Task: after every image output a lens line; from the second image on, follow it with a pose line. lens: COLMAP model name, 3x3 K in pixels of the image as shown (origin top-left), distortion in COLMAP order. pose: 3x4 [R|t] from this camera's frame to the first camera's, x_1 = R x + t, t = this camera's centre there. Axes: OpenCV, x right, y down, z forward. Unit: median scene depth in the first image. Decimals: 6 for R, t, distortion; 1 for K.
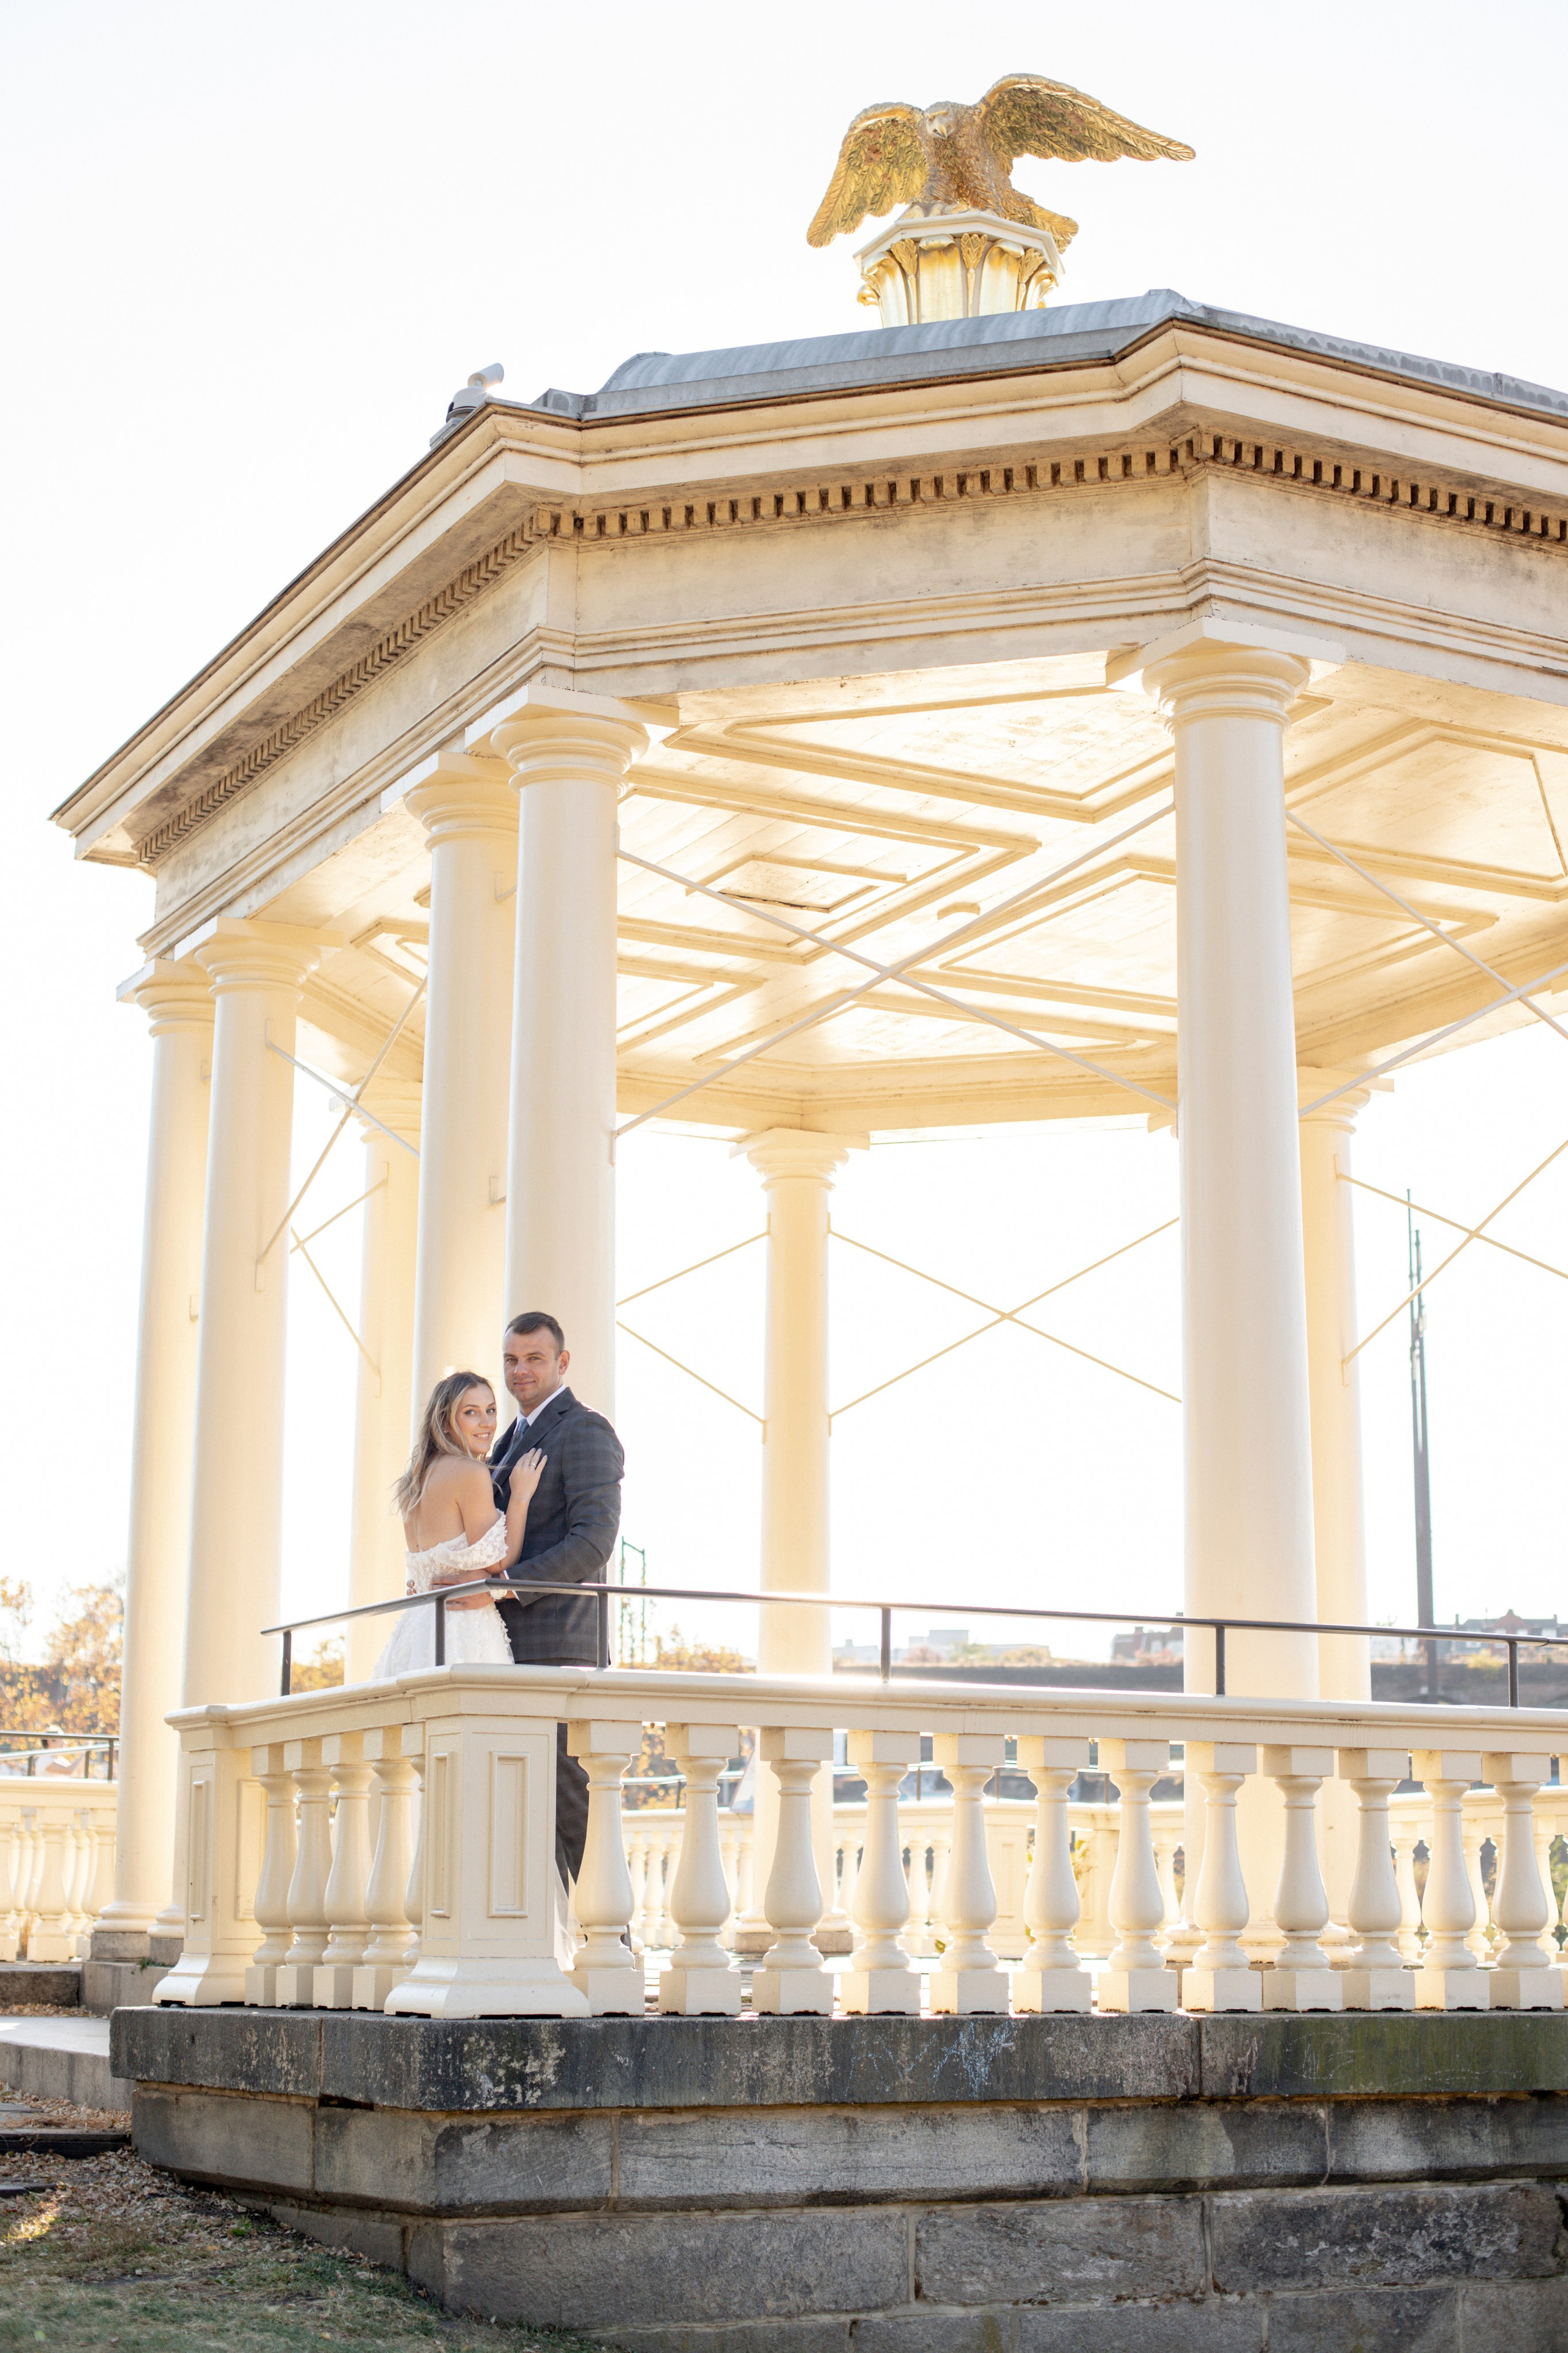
lens RADIAL K [[3497.5, 0, 791.4], [0, 3497.5, 1177.9], [0, 0, 1]] dist [-0.128827, 0.101840]
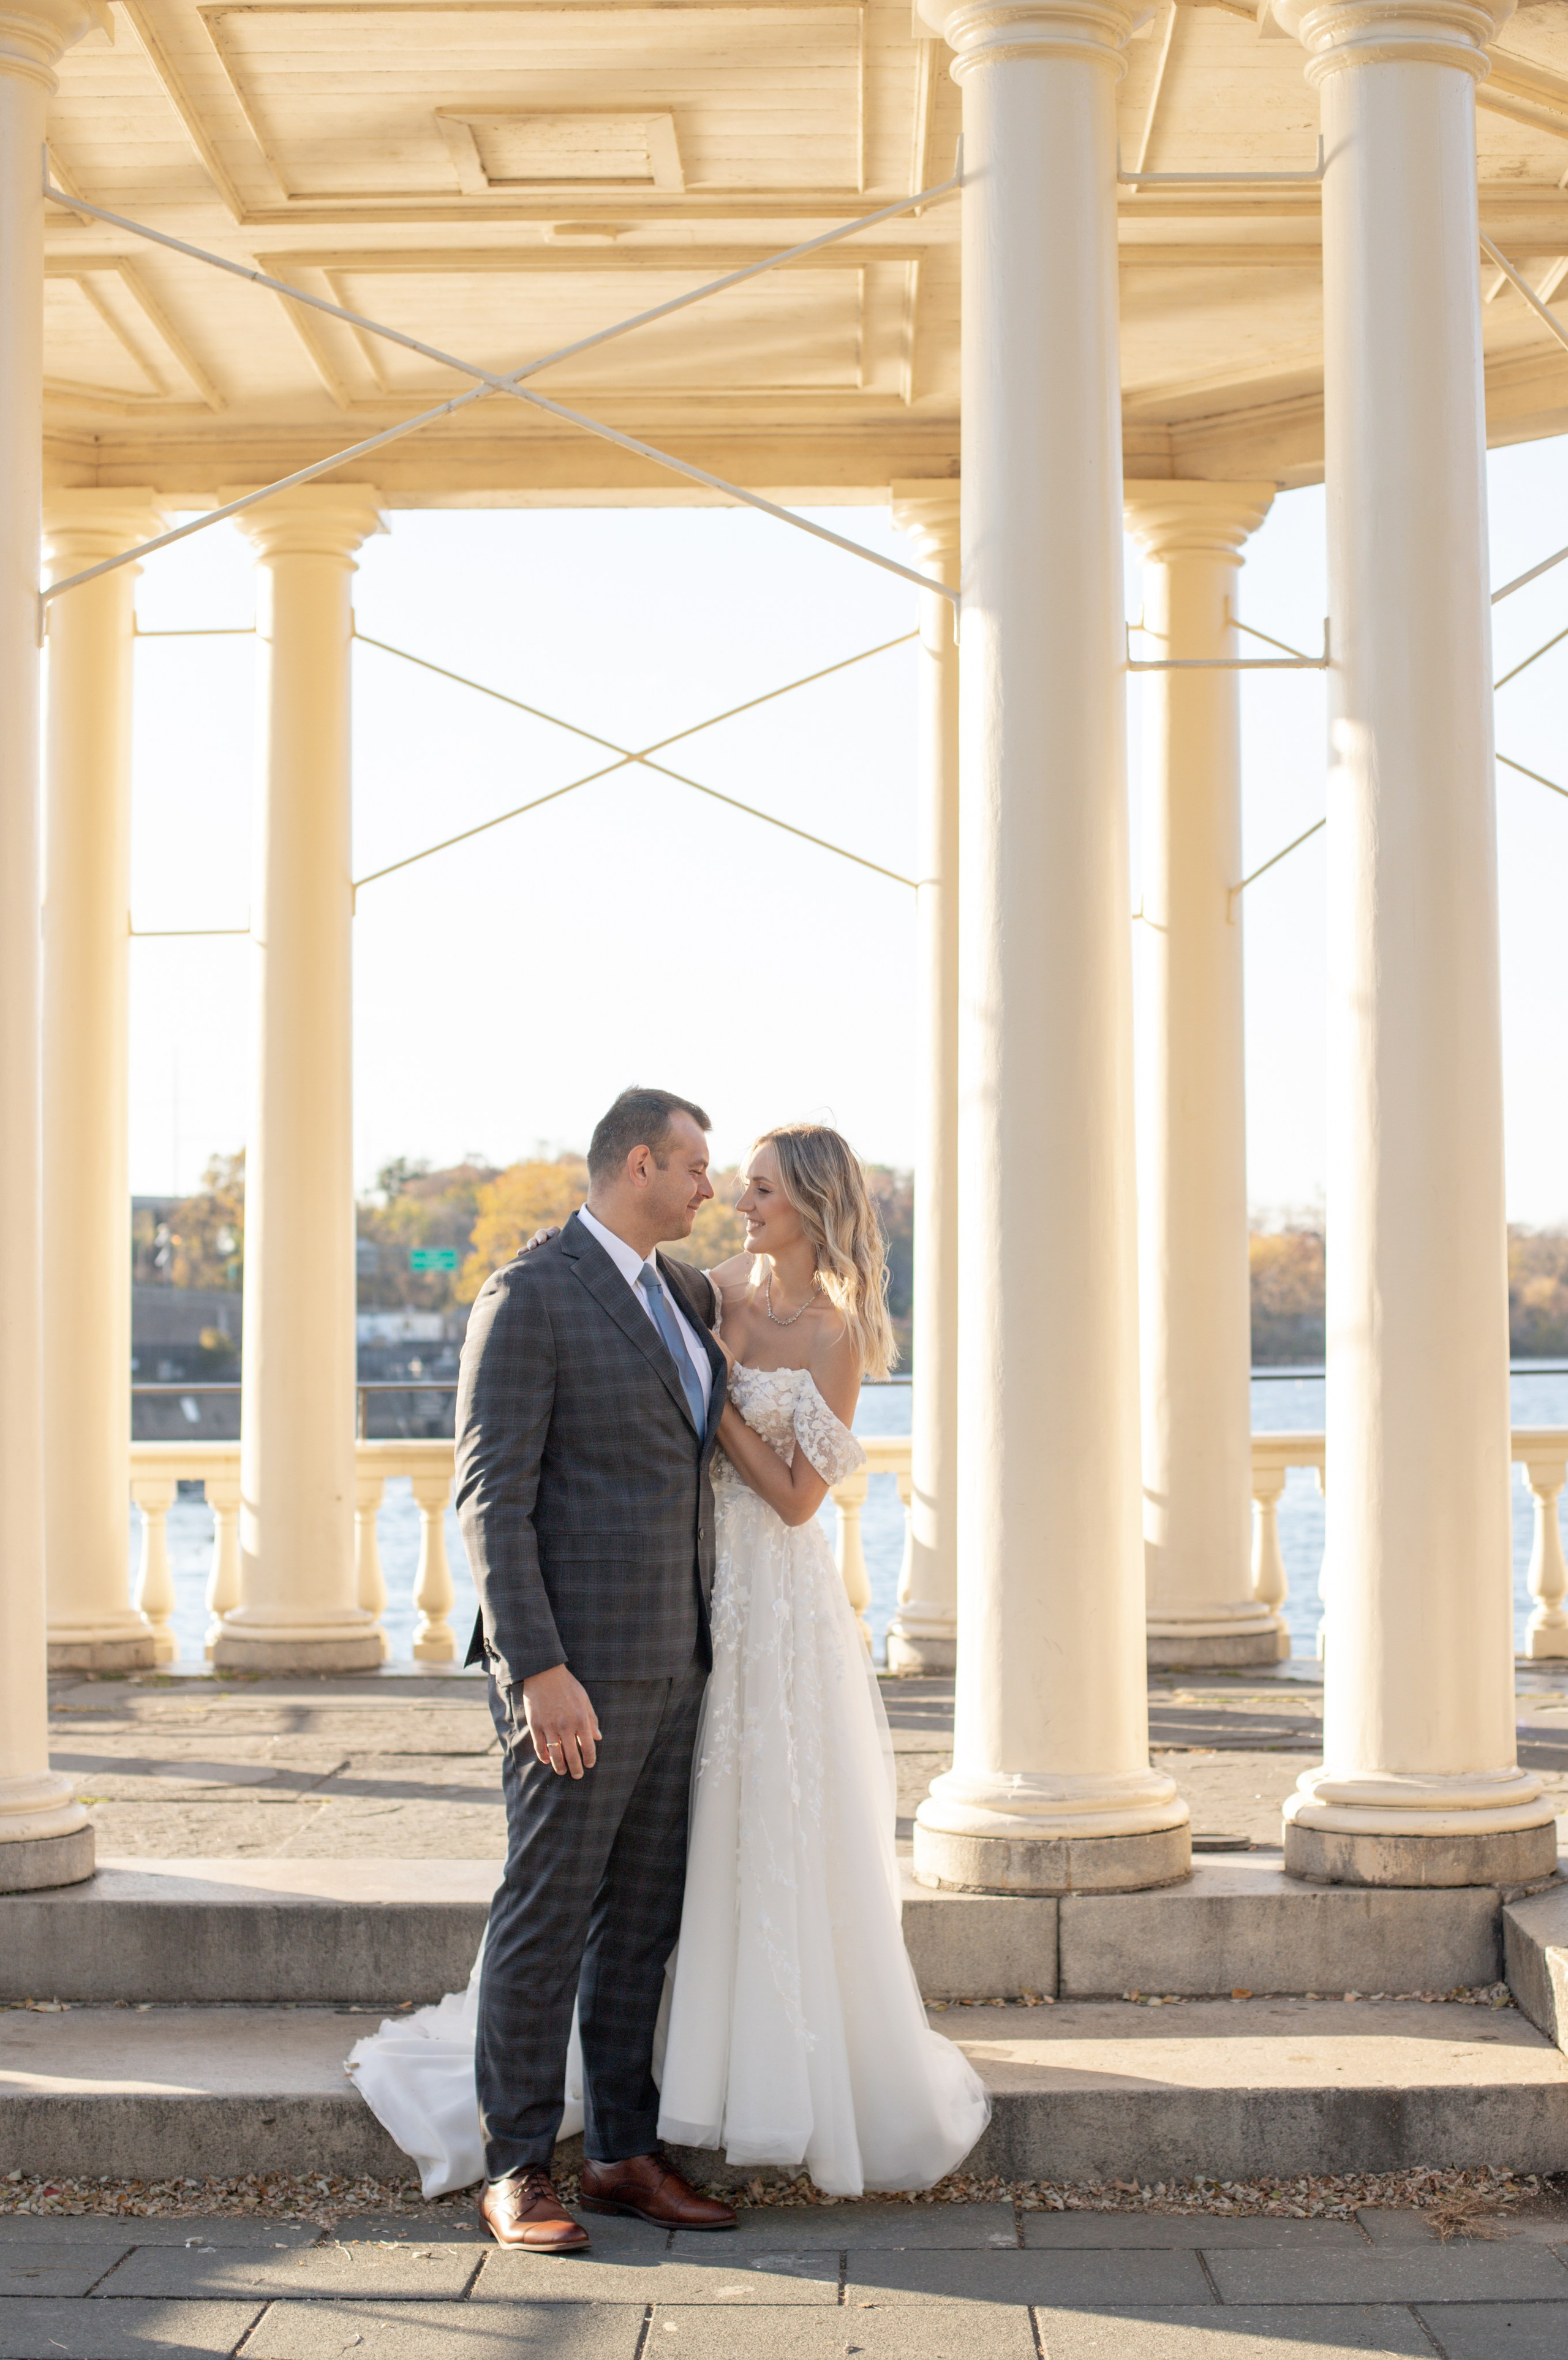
lens RADIAL K [[3863.8, 0, 875.5], [0, 3863.8, 1189.8], [0, 0, 1]] dist [-0.129615, 0.079199]
pose [[0.462587, 0.027159, 0.886158, -0.792315], [-0.170844, 0.983528, 0.059039, 0.074237], [-0.869957, -0.178705, 0.459608, 0.765835]]
